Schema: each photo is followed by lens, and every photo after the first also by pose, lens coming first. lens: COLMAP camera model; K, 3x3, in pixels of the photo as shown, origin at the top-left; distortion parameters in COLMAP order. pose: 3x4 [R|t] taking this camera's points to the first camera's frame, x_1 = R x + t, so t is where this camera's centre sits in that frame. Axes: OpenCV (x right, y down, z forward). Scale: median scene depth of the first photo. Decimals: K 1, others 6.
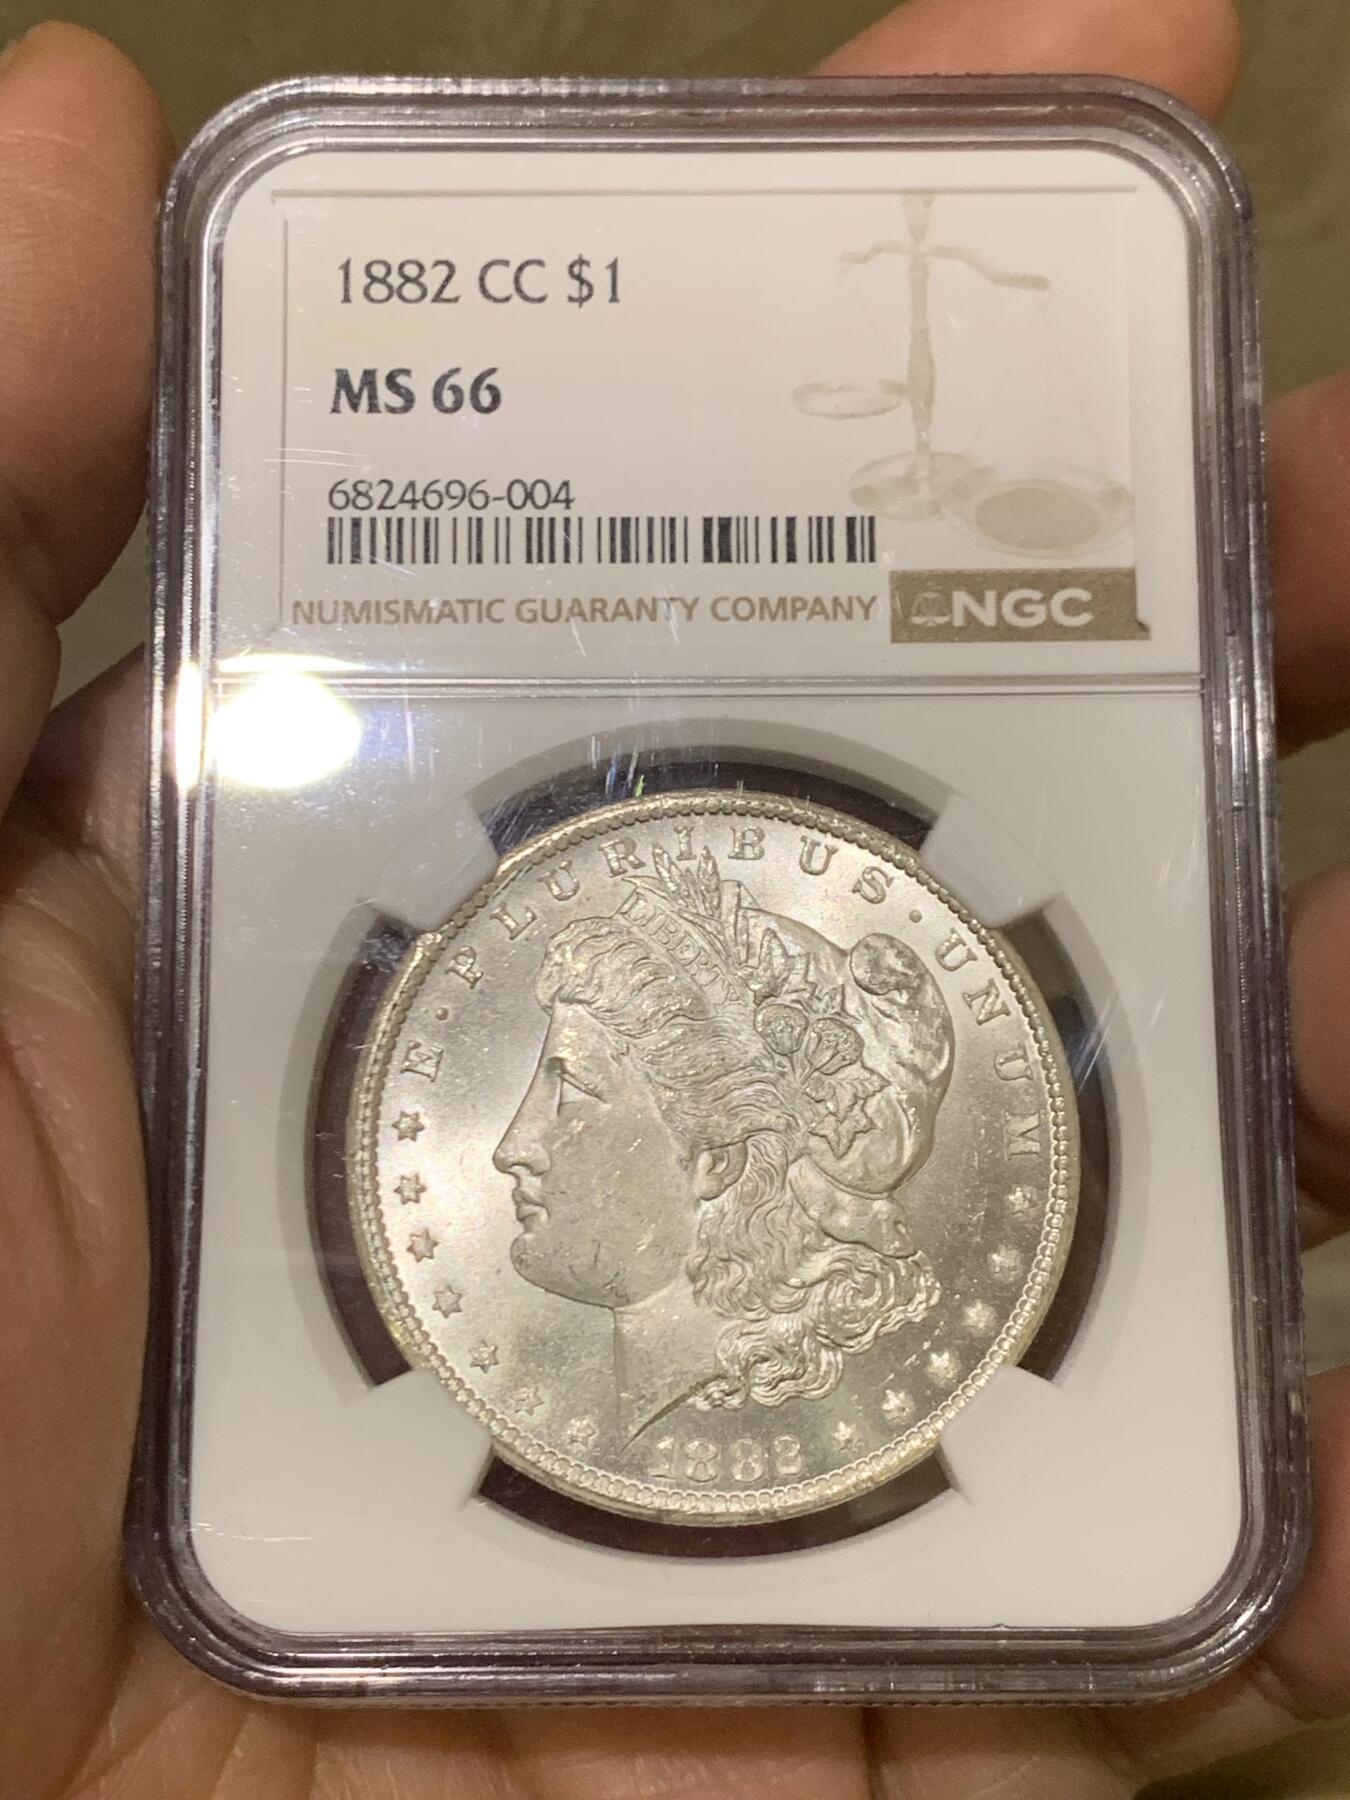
lens RADIAL K [[2730.1, 0, 681.8], [0, 2730.1, 892.2], [0, 0, 1]] dist [0.208655, 0.000000]
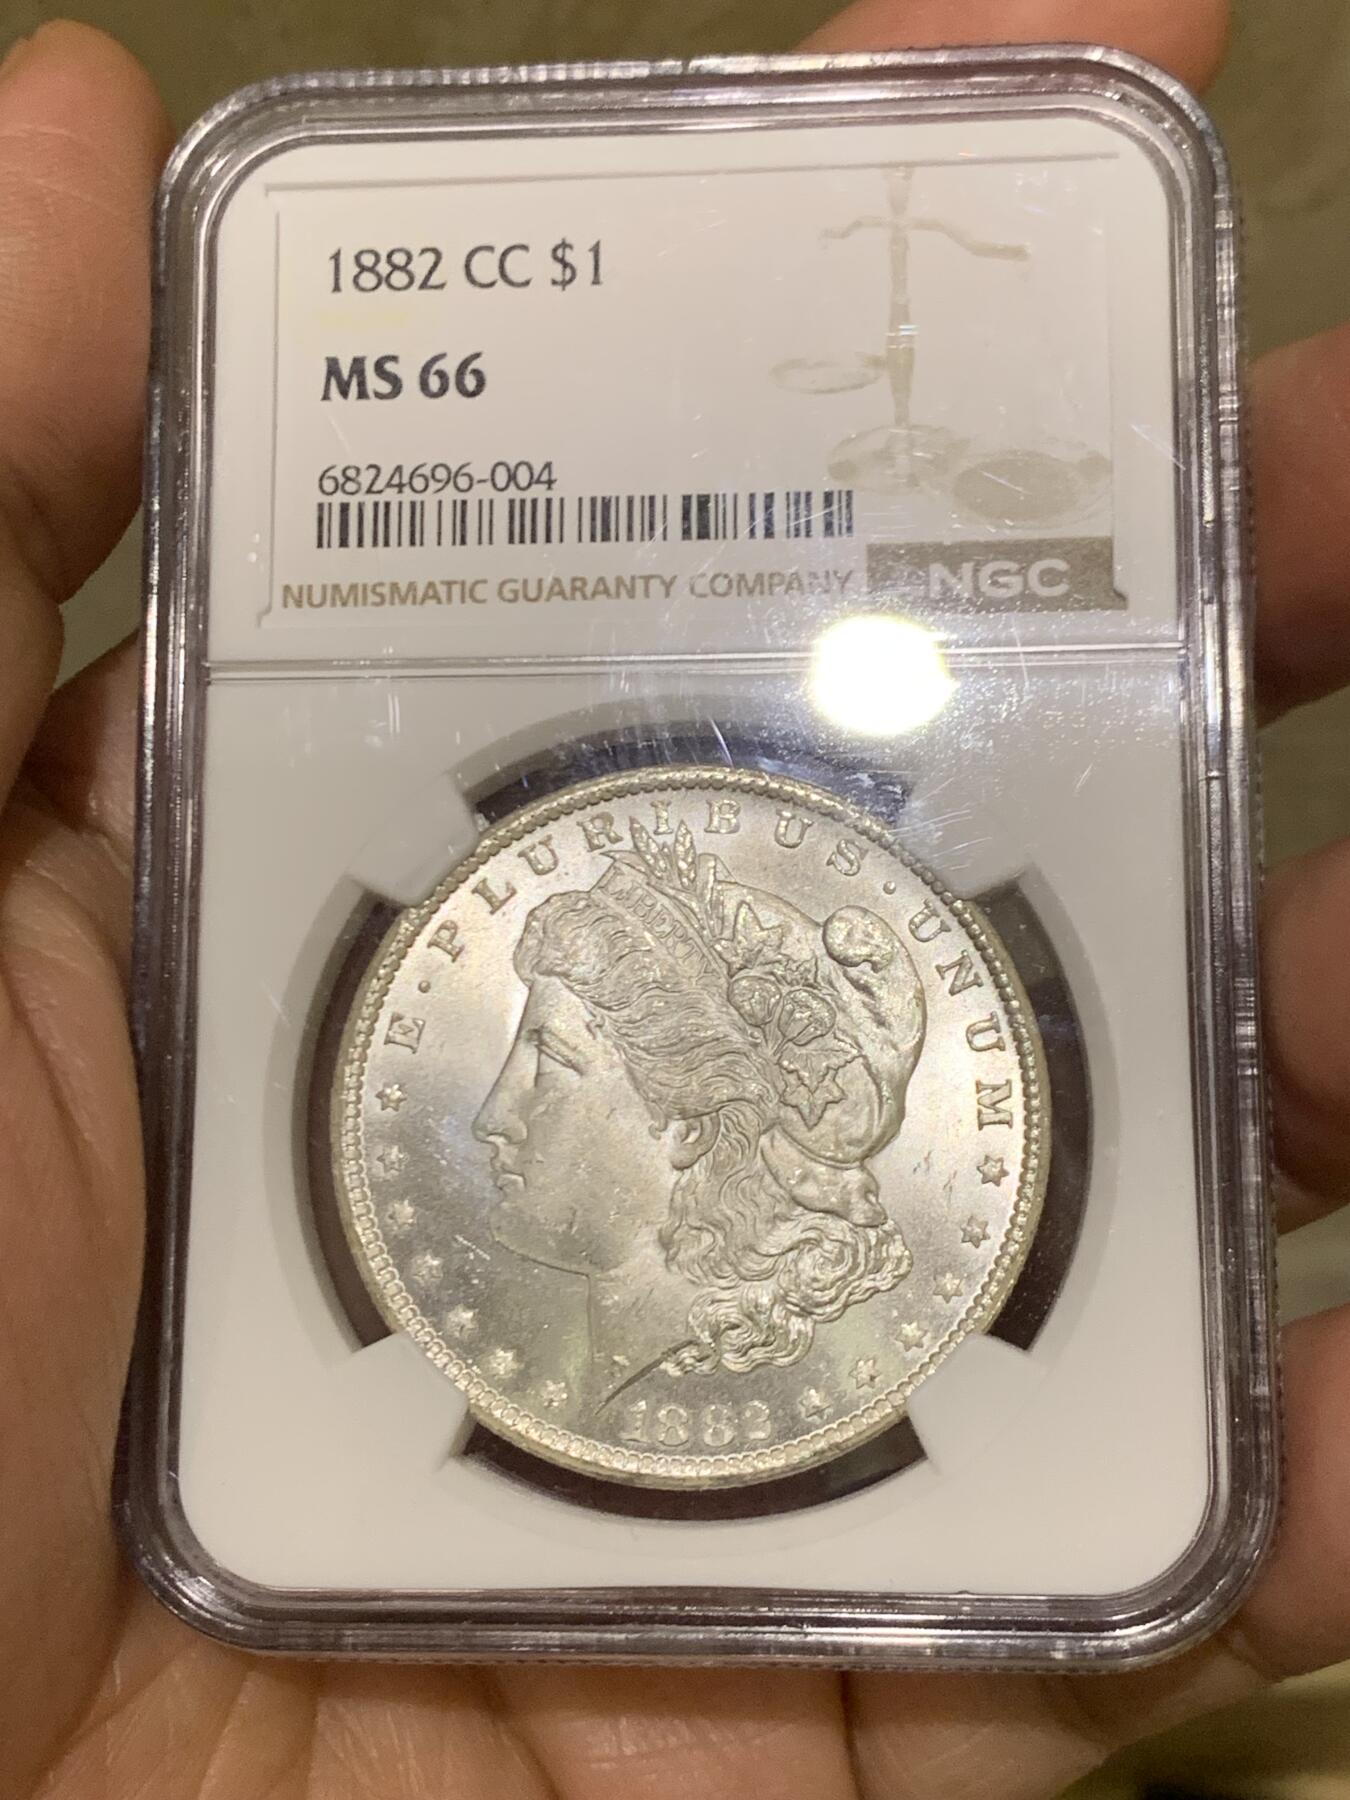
lens RADIAL K [[2730.1, 0, 672.6], [0, 2730.1, 886.9], [0, 0, 1]] dist [0.208655, 0.000000]
pose [[0.994921, -0.006593, -0.100444, 0.106705], [0.007216, 0.999957, 0.005840, 0.001843], [0.100401, -0.006535, 0.994926, -0.007689]]
